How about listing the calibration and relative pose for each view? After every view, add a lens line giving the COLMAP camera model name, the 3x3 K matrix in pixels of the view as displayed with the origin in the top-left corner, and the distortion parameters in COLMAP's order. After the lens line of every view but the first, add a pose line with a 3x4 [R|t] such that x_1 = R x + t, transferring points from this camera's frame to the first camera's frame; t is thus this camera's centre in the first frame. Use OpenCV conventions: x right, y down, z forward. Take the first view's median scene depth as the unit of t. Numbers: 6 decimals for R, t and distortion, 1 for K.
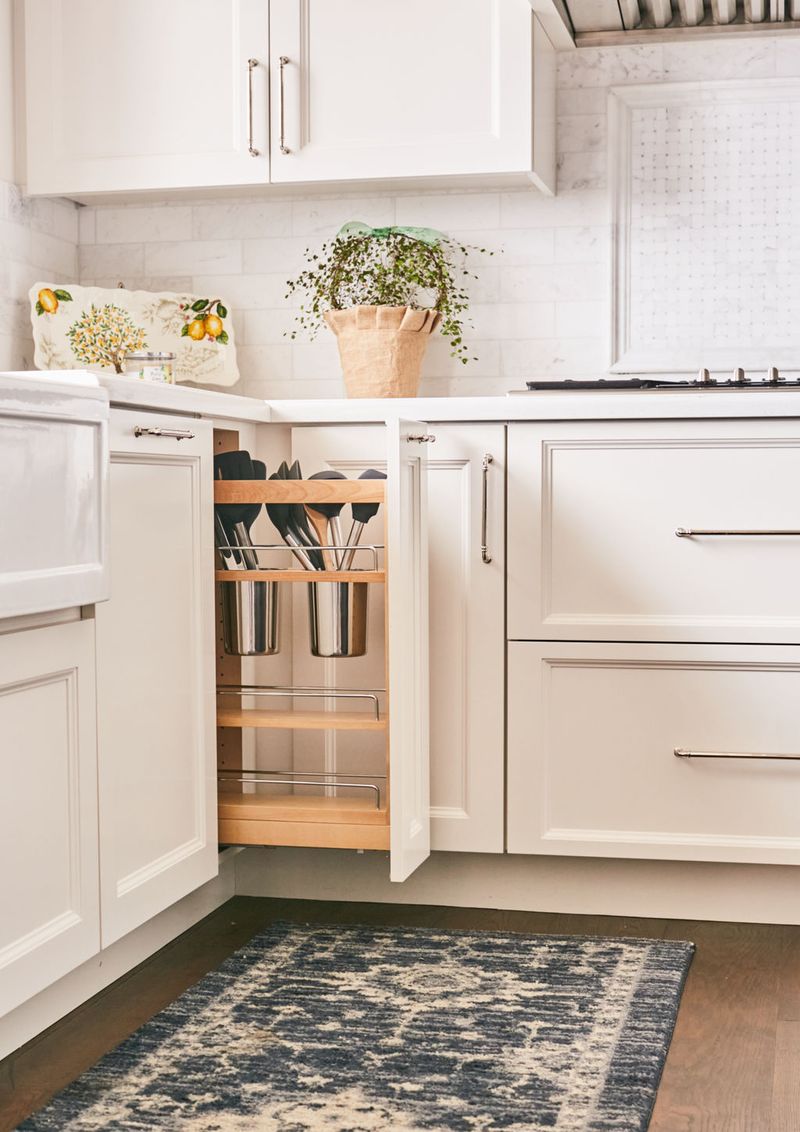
lens RADIAL K [[1760.8, 0, 395.0], [0, 1760.8, 605.9], [0, 0, 1]] dist [-0.143494, 0.510962]
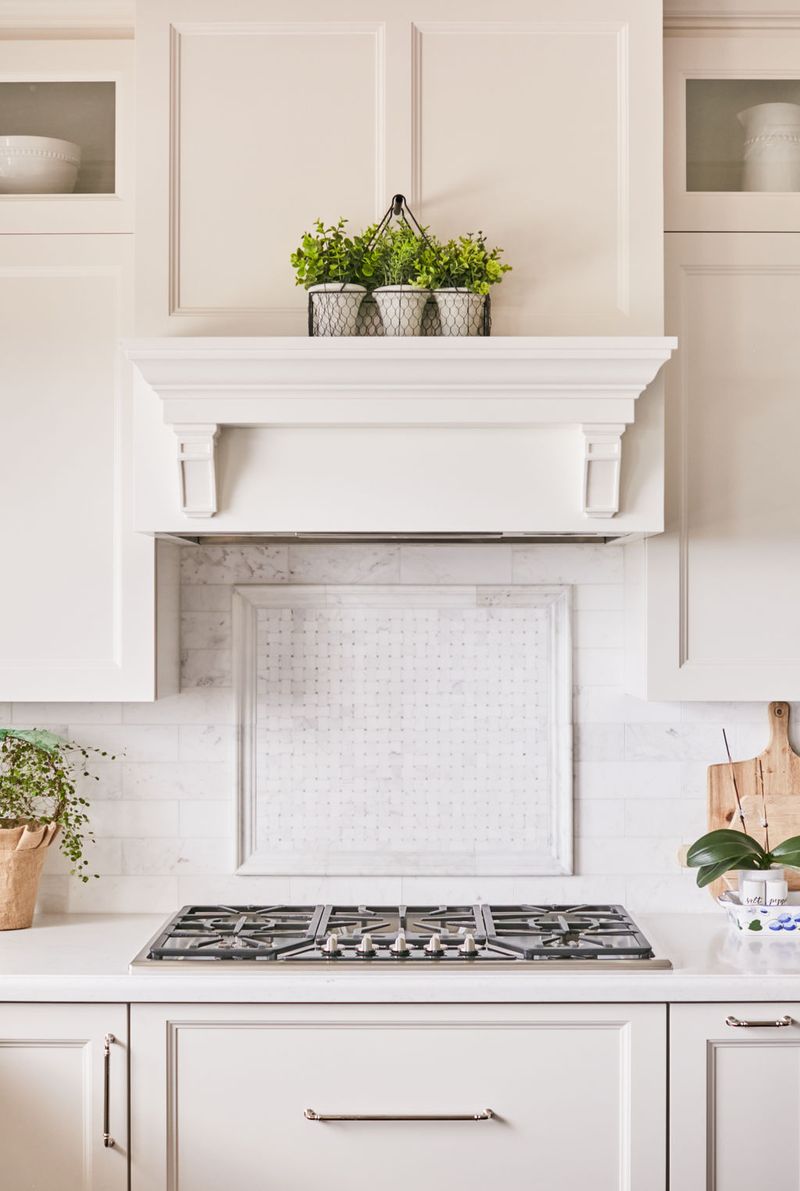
lens RADIAL K [[1764.2, 0, 406.8], [0, 1764.2, 622.9], [0, 0, 1]] dist [-0.034790, 0.032604]
pose [[0.975780, 0.002366, 0.218744, 0.000037], [0.011497, 0.998005, -0.062081, -0.216418], [-0.218454, 0.063093, 0.973806, 0.009543]]
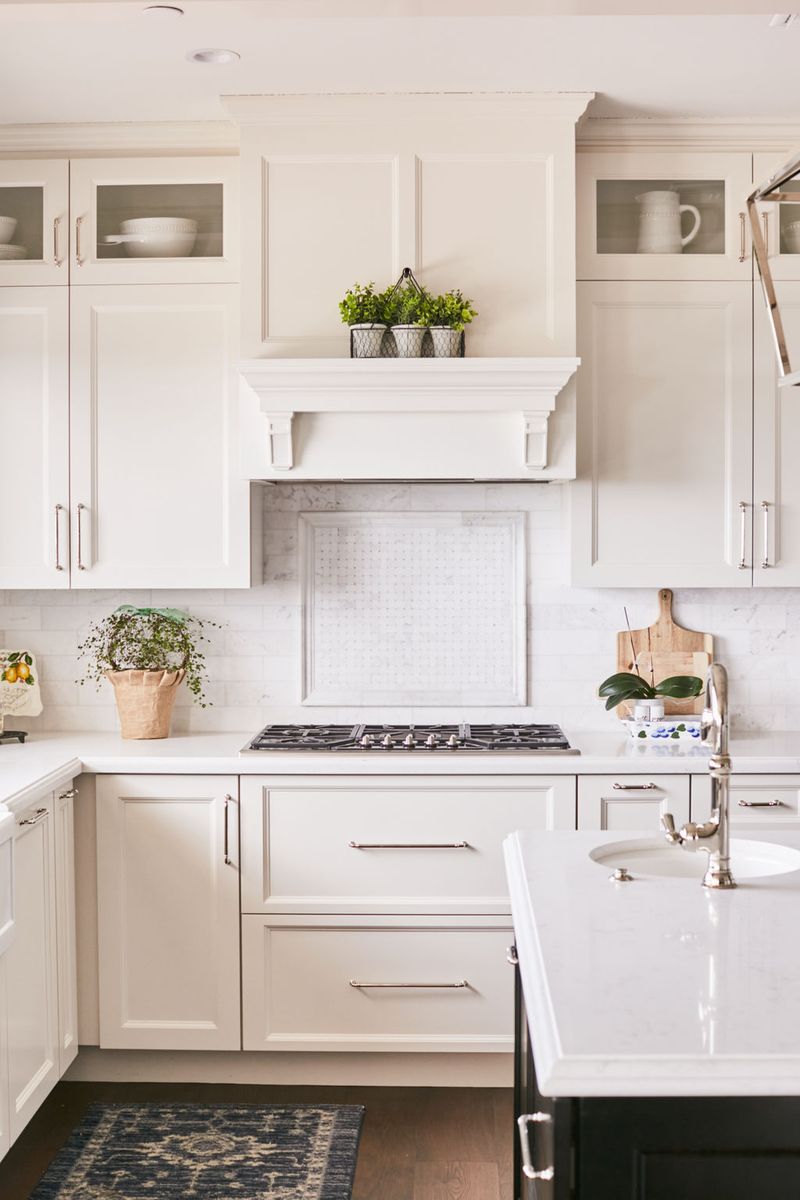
lens RADIAL K [[1727.7, 0, 398.9], [0, 1727.7, 603.1], [0, 0, 1]] dist [-0.139026, 0.215056]
pose [[0.980025, -0.006606, 0.198765, -0.085779], [0.012113, 0.999575, -0.026504, -0.183866], [-0.198506, 0.028383, 0.979689, -0.445571]]
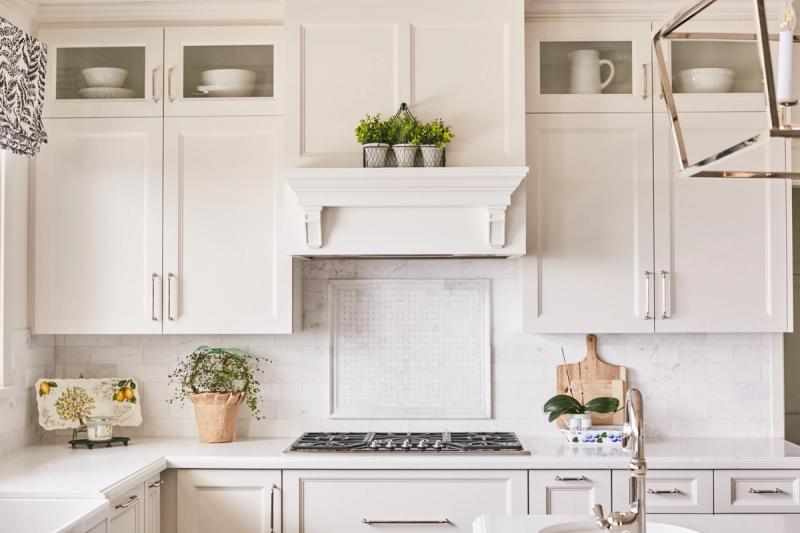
lens RADIAL K [[1154.3, 0, 400.7], [0, 1154.3, 269.9], [0, 0, 1]] dist [-0.034482, 0.028821]
pose [[0.981416, 0.006060, 0.191794, -0.055586], [0.012041, 0.995587, -0.093072, -0.183539], [-0.191512, 0.093652, 0.977012, -0.352831]]
